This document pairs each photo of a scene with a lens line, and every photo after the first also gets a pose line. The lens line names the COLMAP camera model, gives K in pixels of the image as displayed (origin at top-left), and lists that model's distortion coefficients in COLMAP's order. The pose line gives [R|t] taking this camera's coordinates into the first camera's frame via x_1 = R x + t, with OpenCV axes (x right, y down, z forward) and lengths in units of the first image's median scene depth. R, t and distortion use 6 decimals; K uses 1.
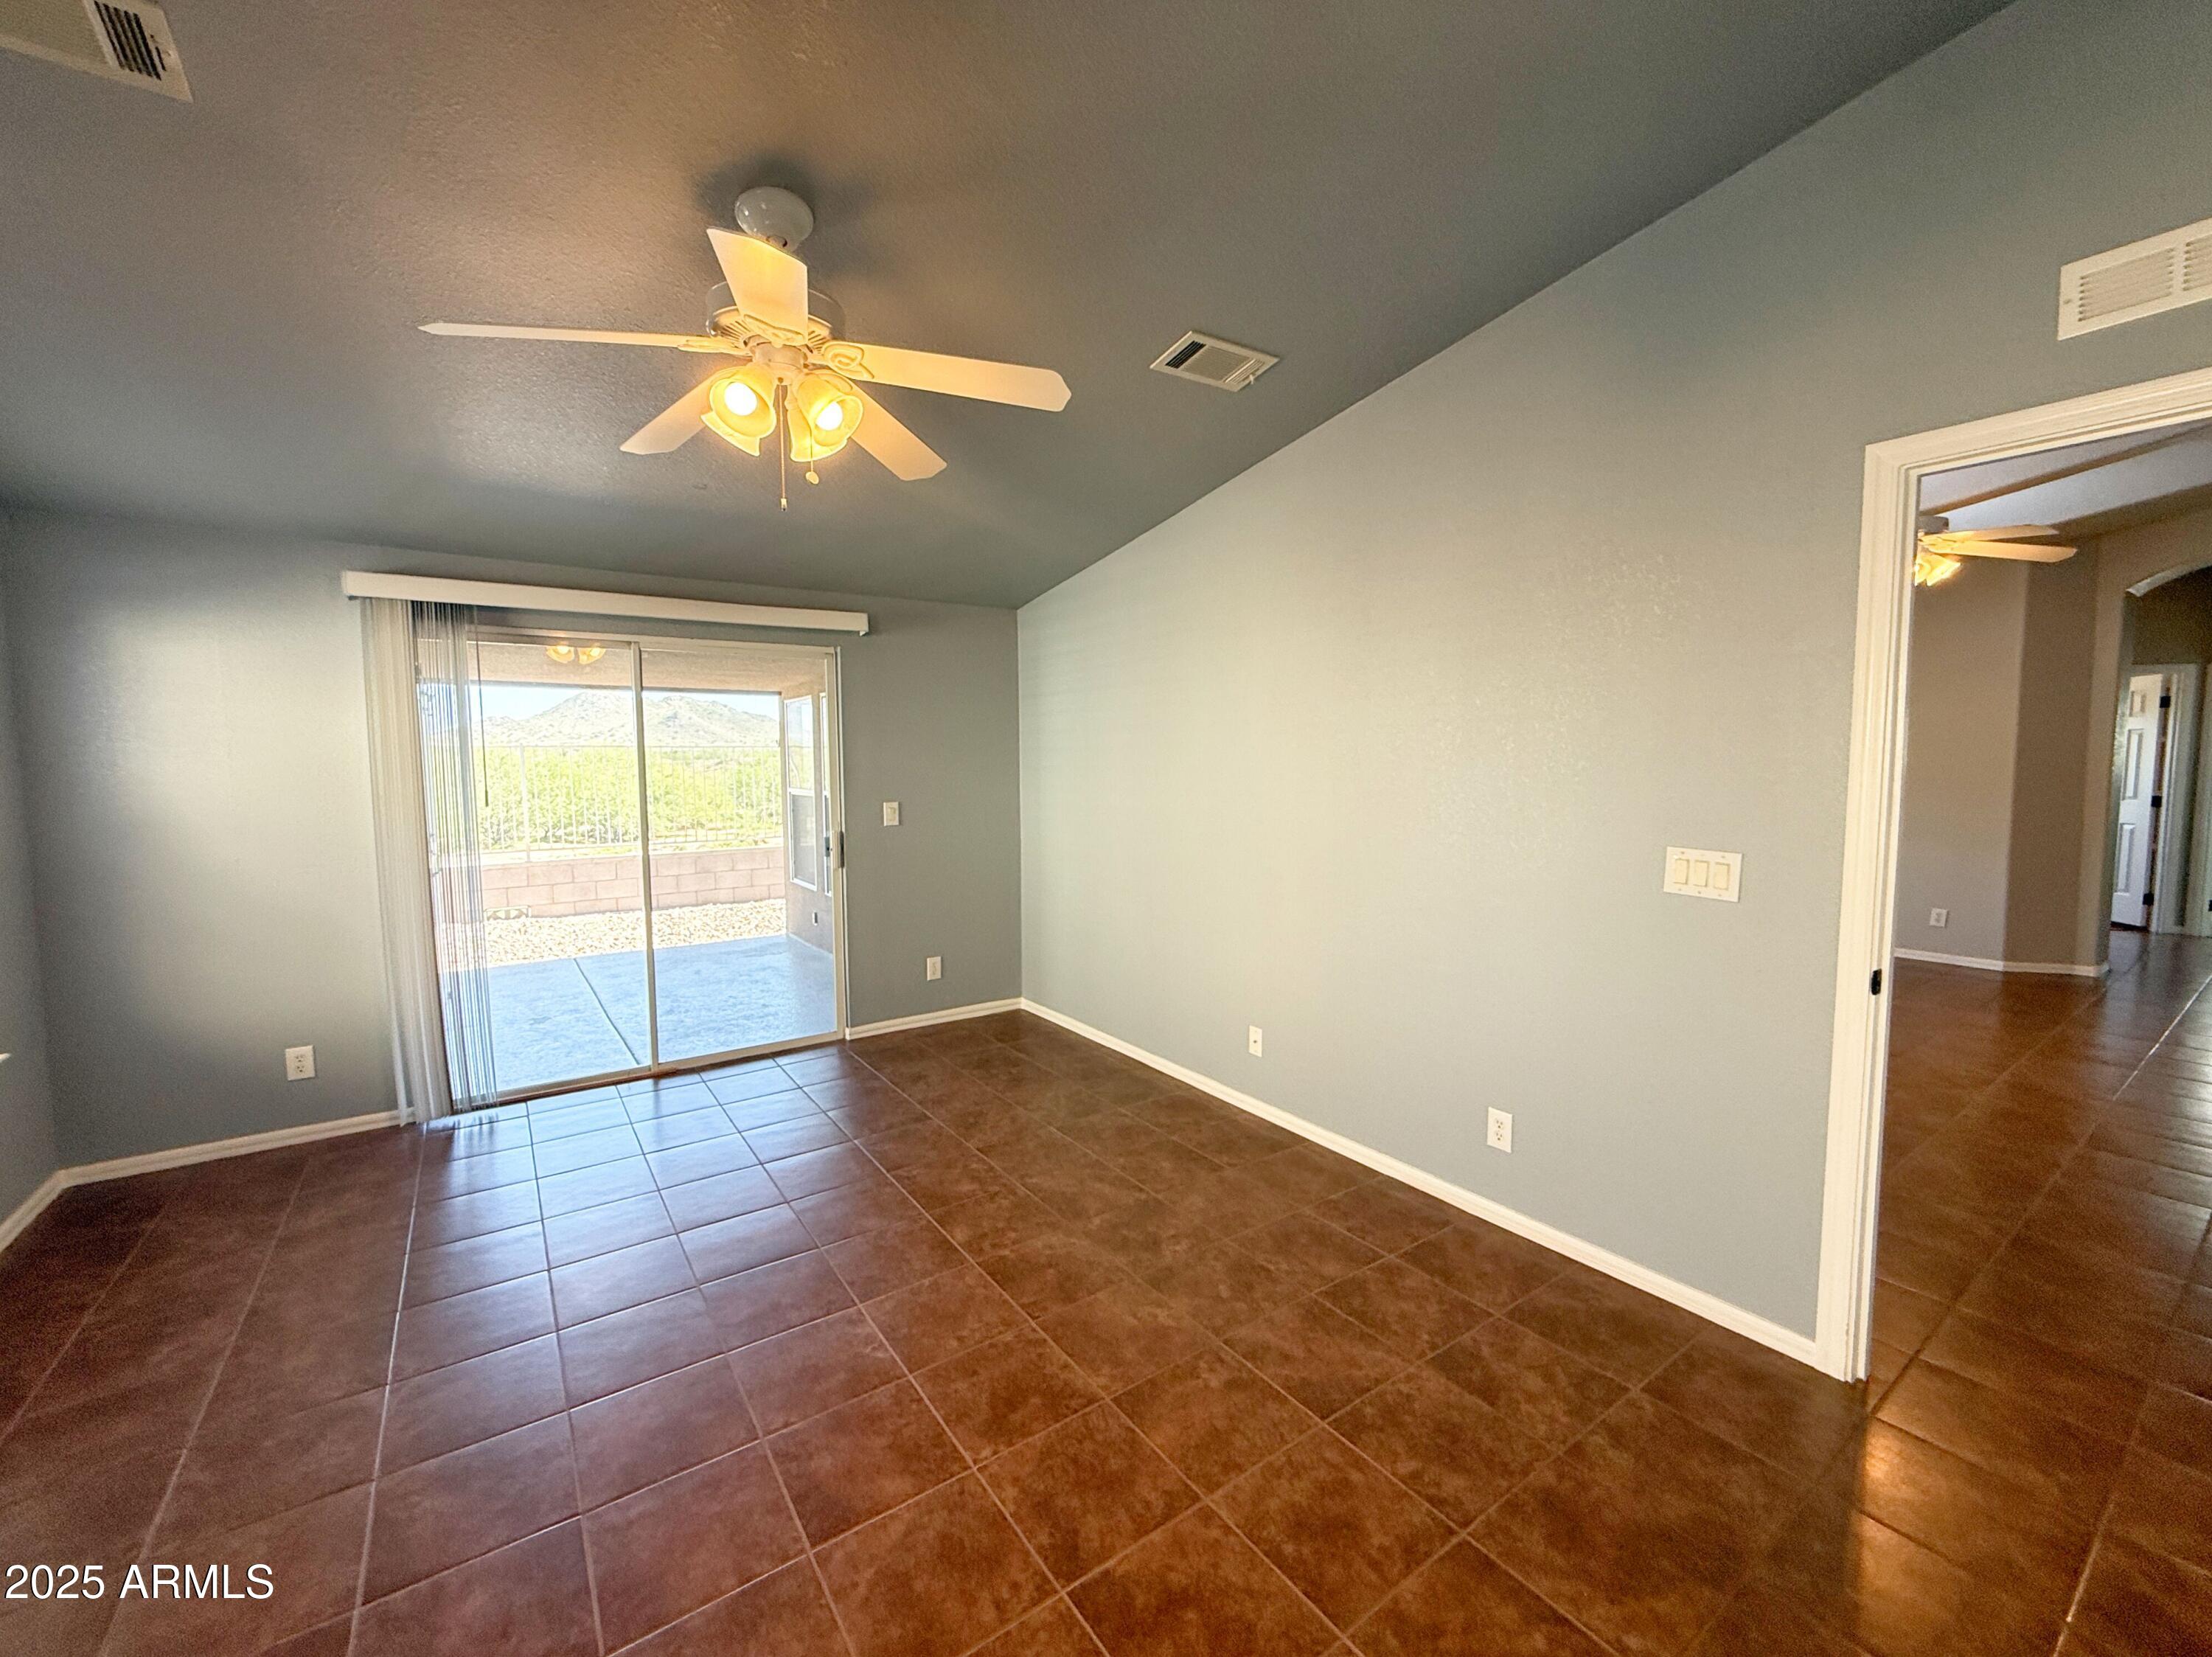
lens RADIAL K [[883.2, 0, 1106.0], [0, 883.2, 828.5], [0, 0, 1]] dist [-0.000058, -0.002259]
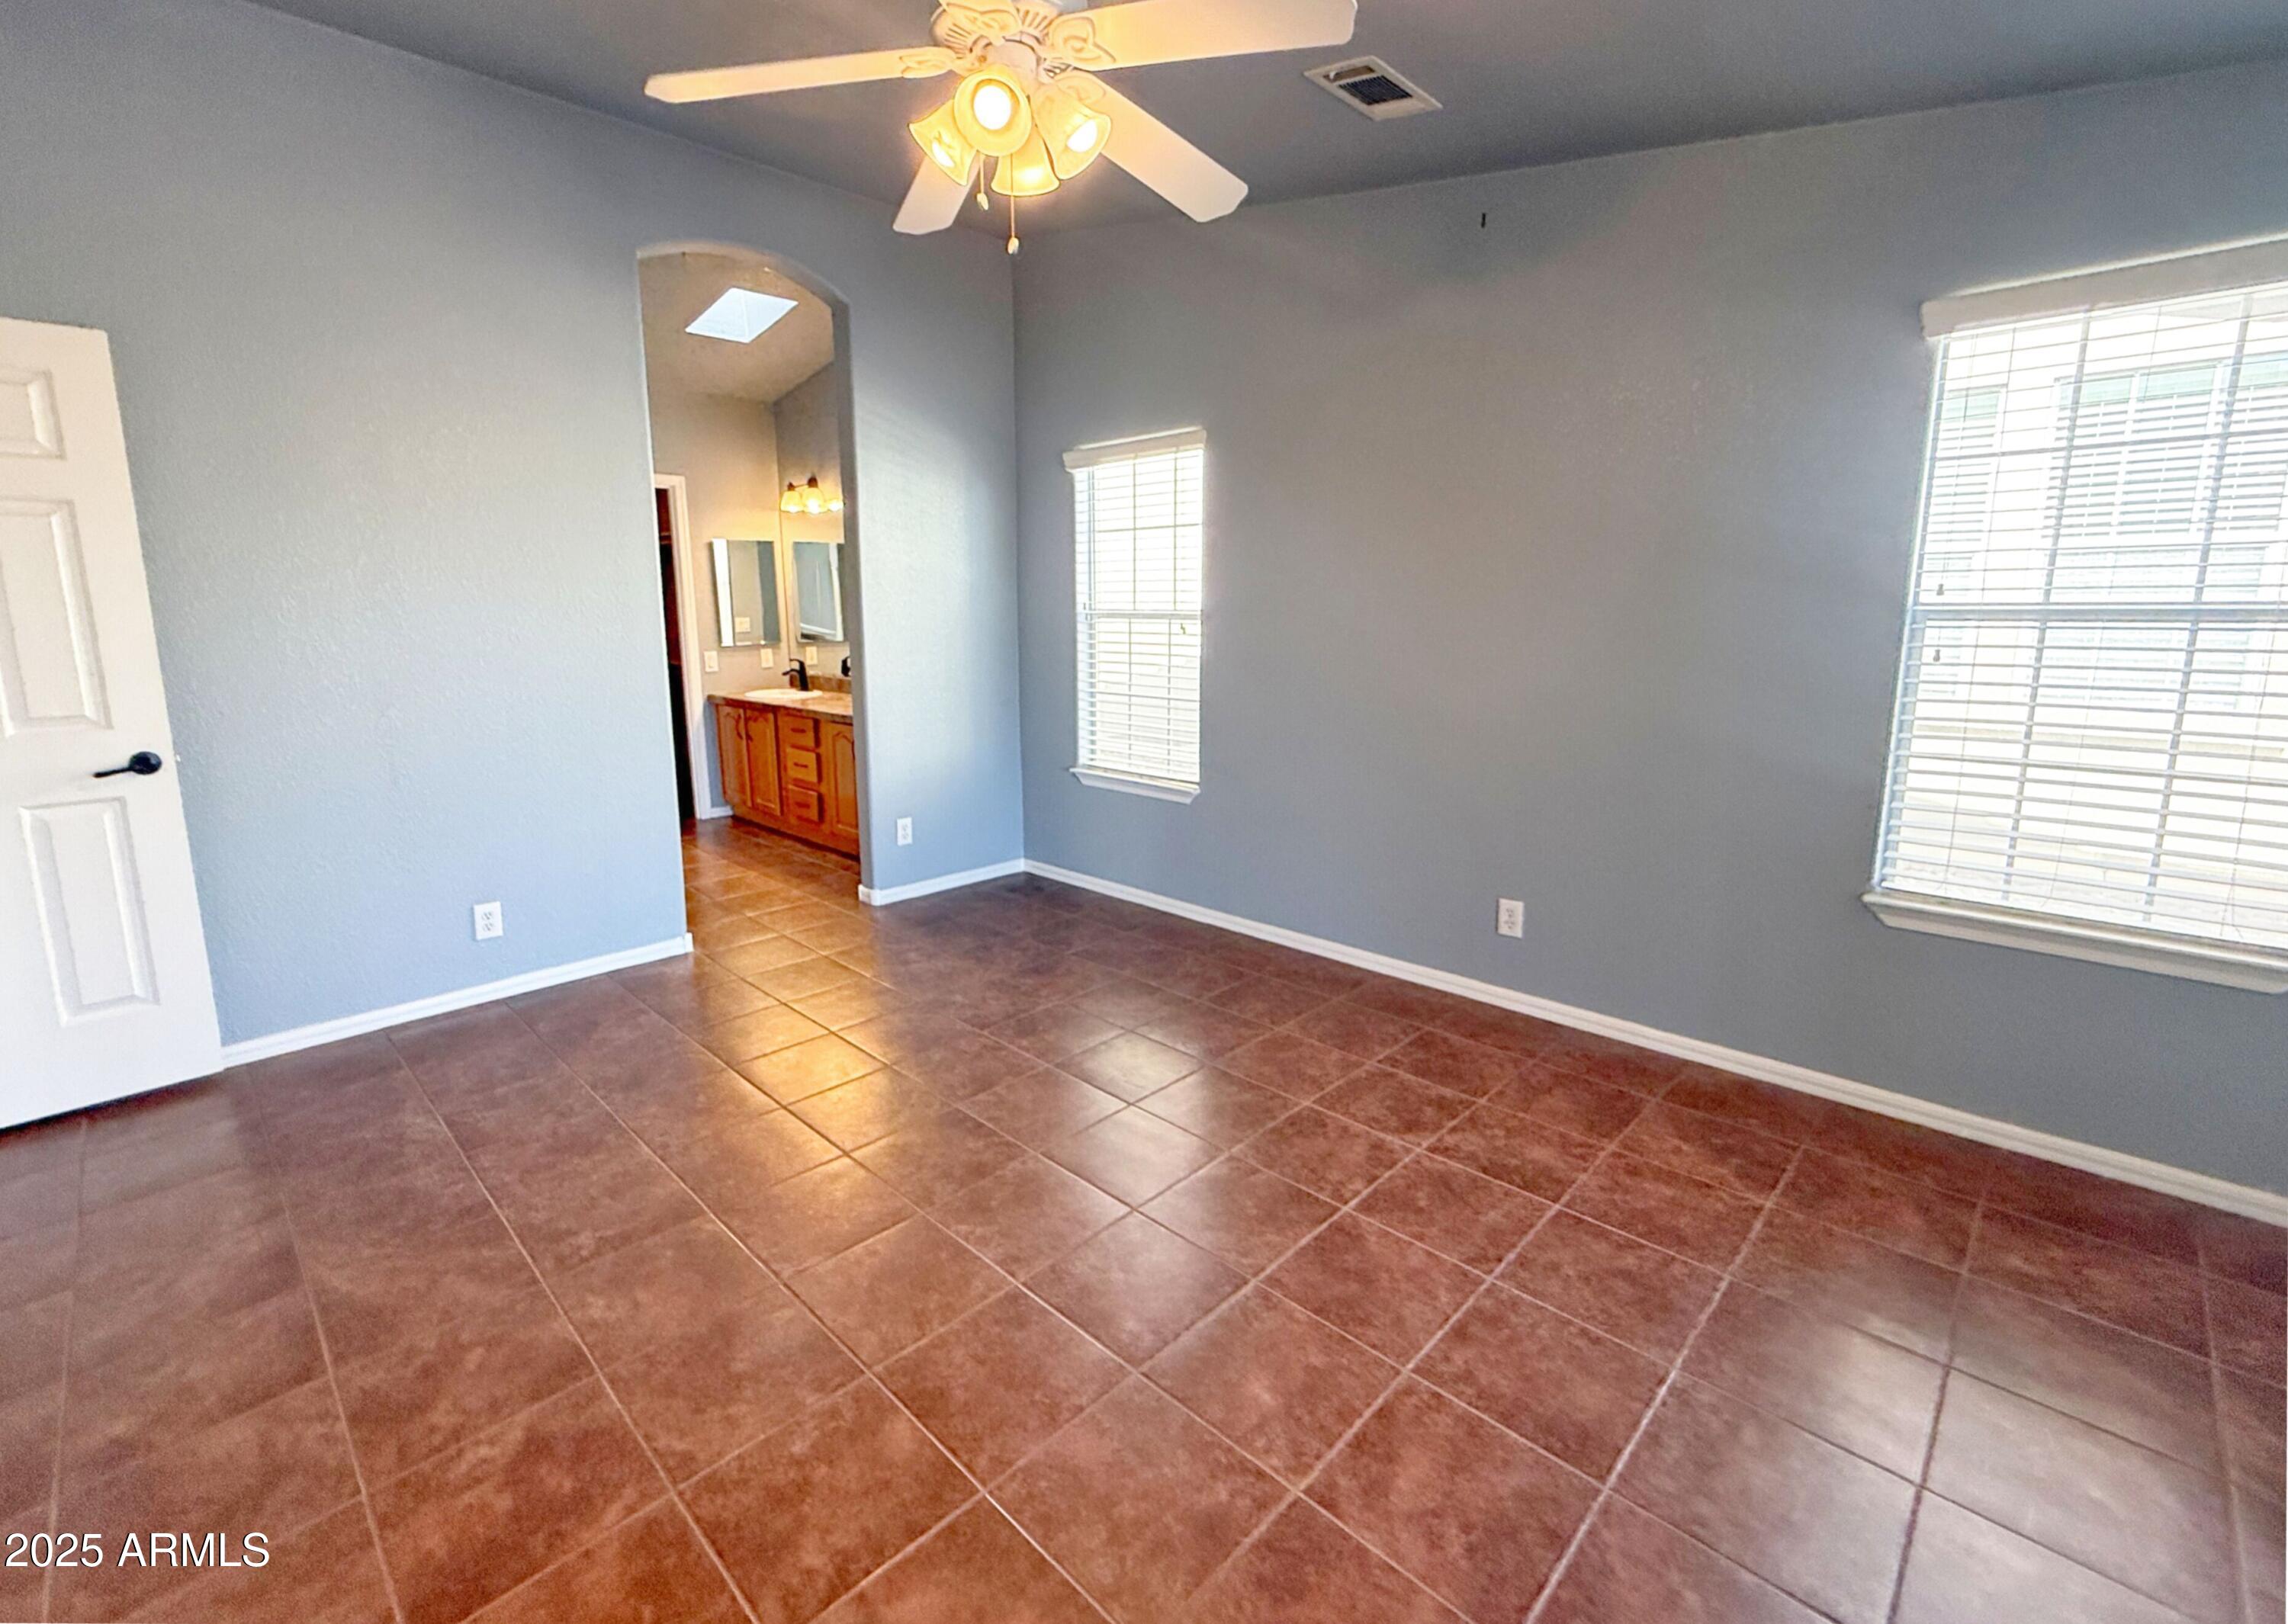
lens RADIAL K [[996.6, 0, 1121.5], [0, 996.6, 764.2], [0, 0, 1]] dist [-0.002056, -0.000695]
pose [[-0.986010, 0.039294, -0.161989, -0.220681], [0.000392, 0.972361, 0.233482, -0.078256], [0.166686, 0.230152, -0.958773, 1.544031]]
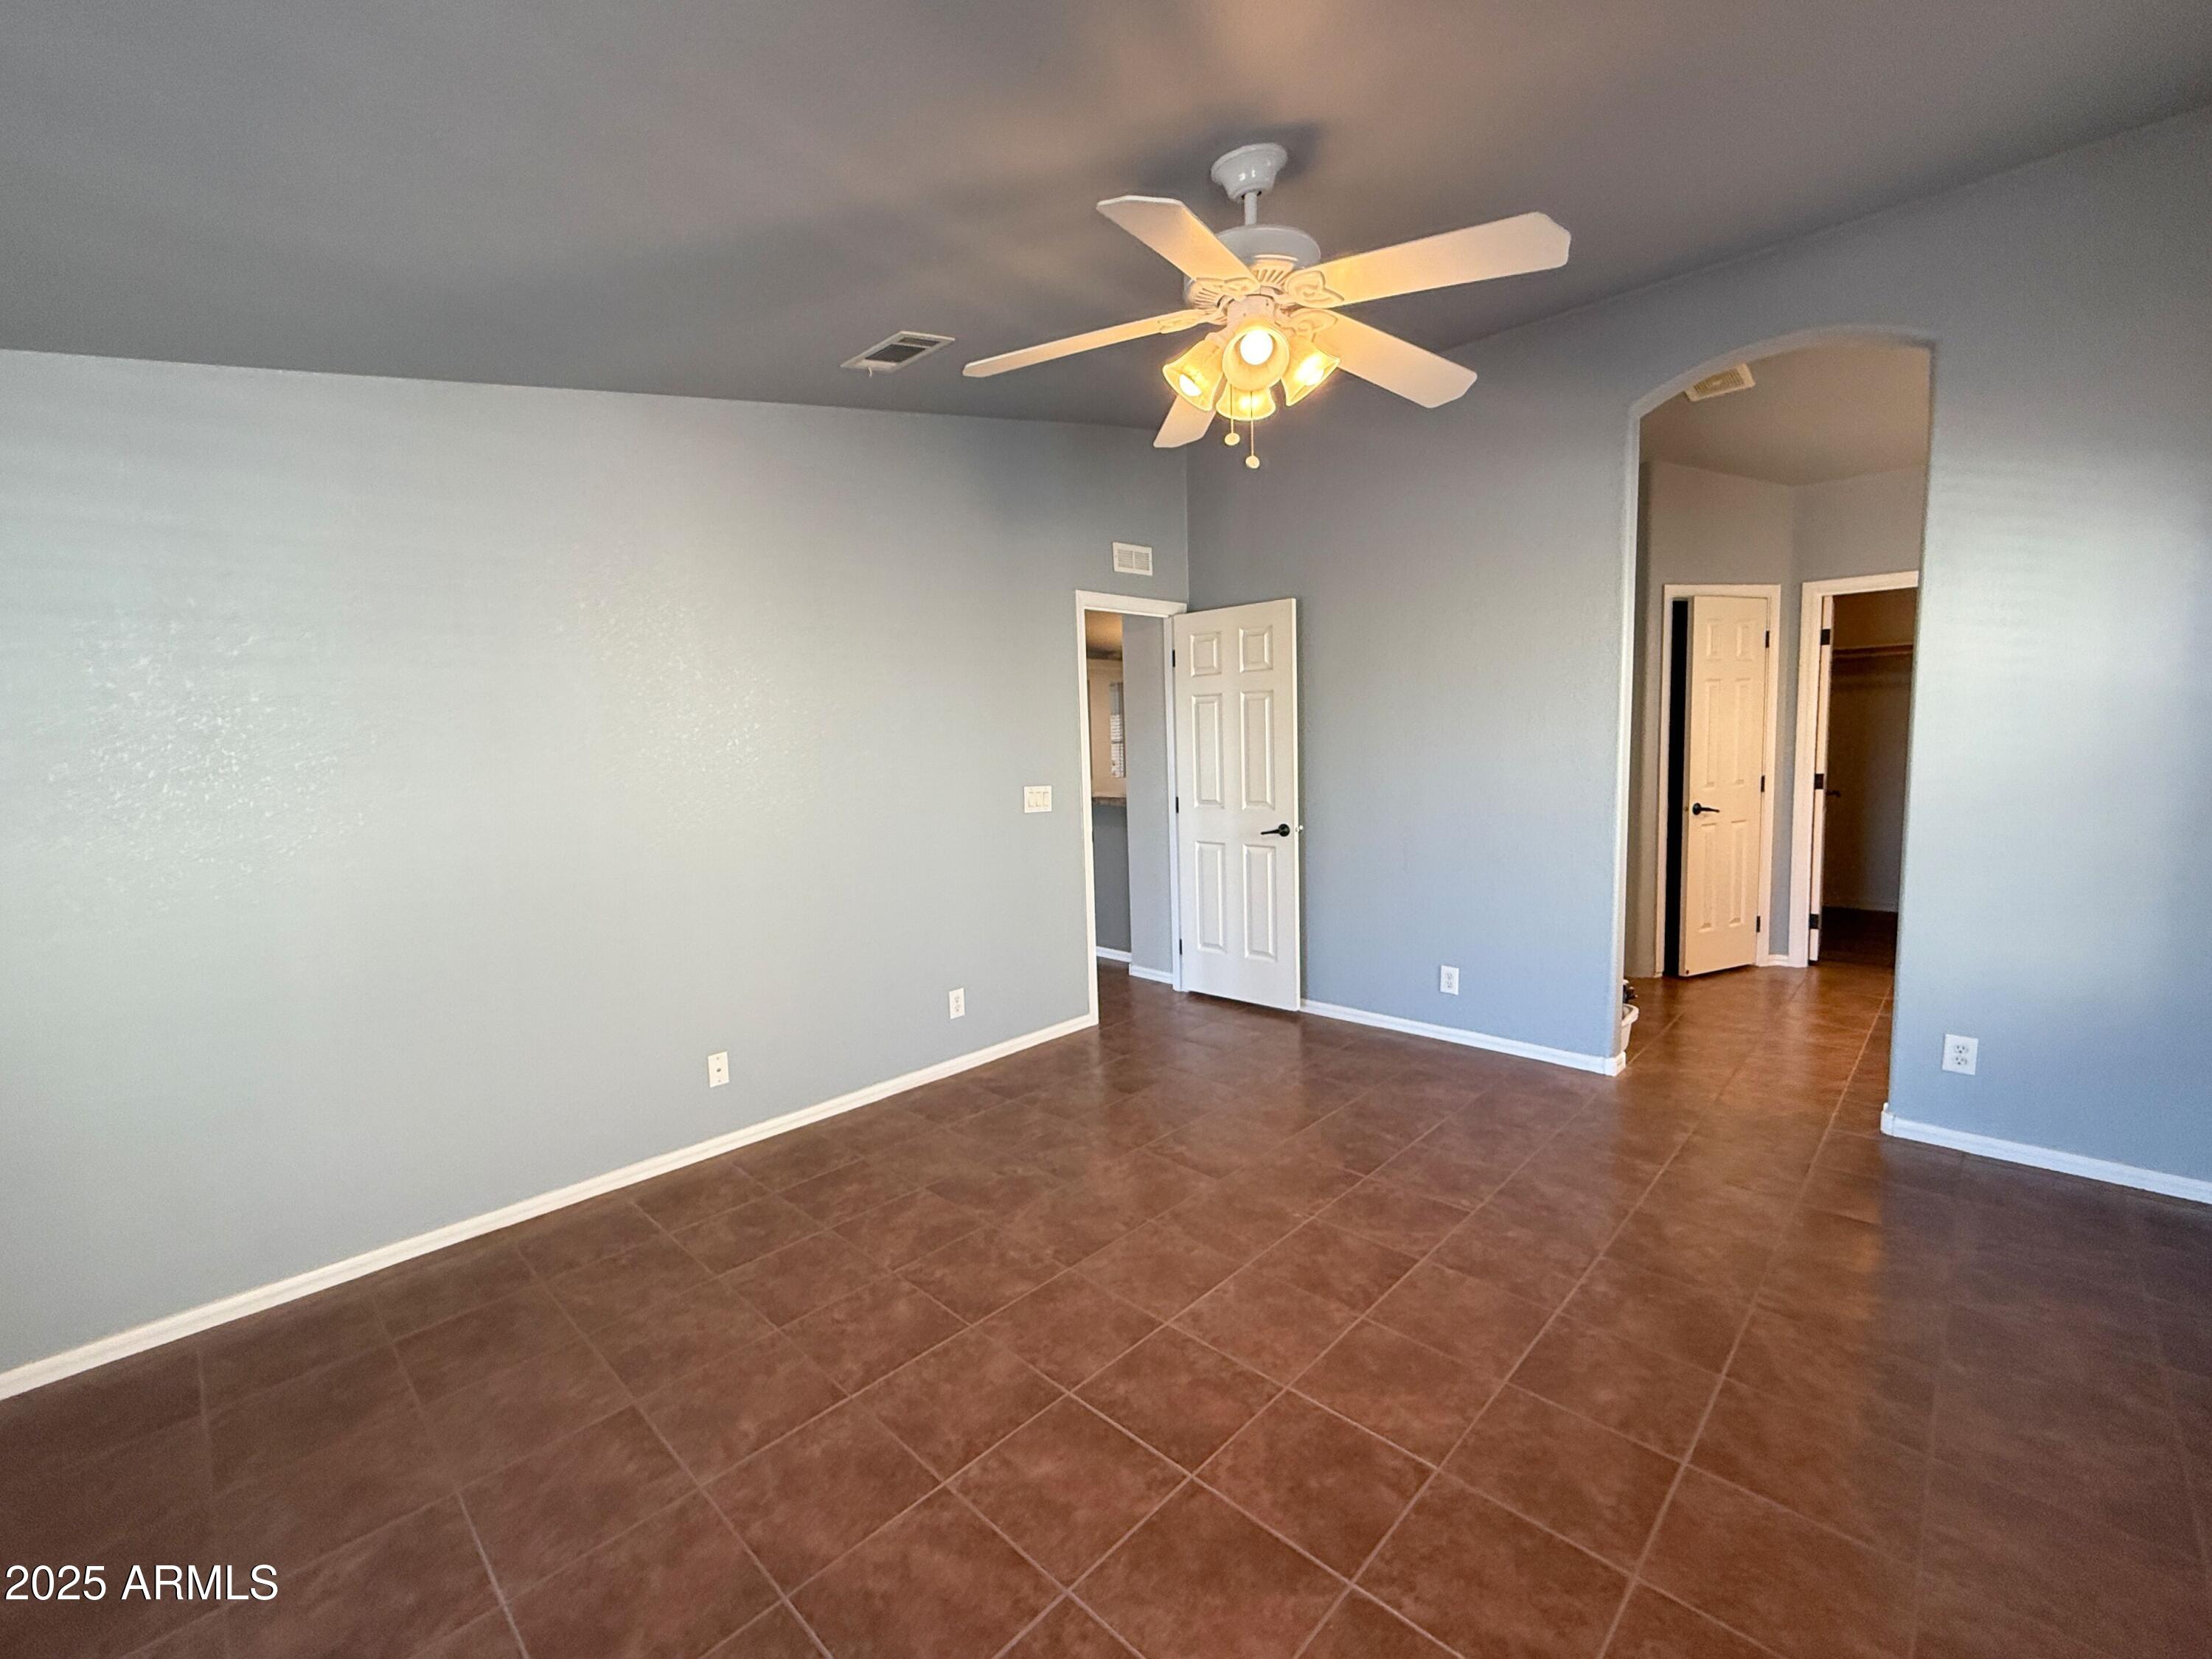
lens RADIAL K [[925.8, 0, 1063.8], [0, 925.8, 826.7], [0, 0, 1]] dist [0.001123, 0.000080]
pose [[-0.158956, -0.084349, 0.983676, -1.040893], [0.107858, 0.988897, 0.102226, -0.070205], [-0.981376, 0.122347, -0.148093, 1.060097]]
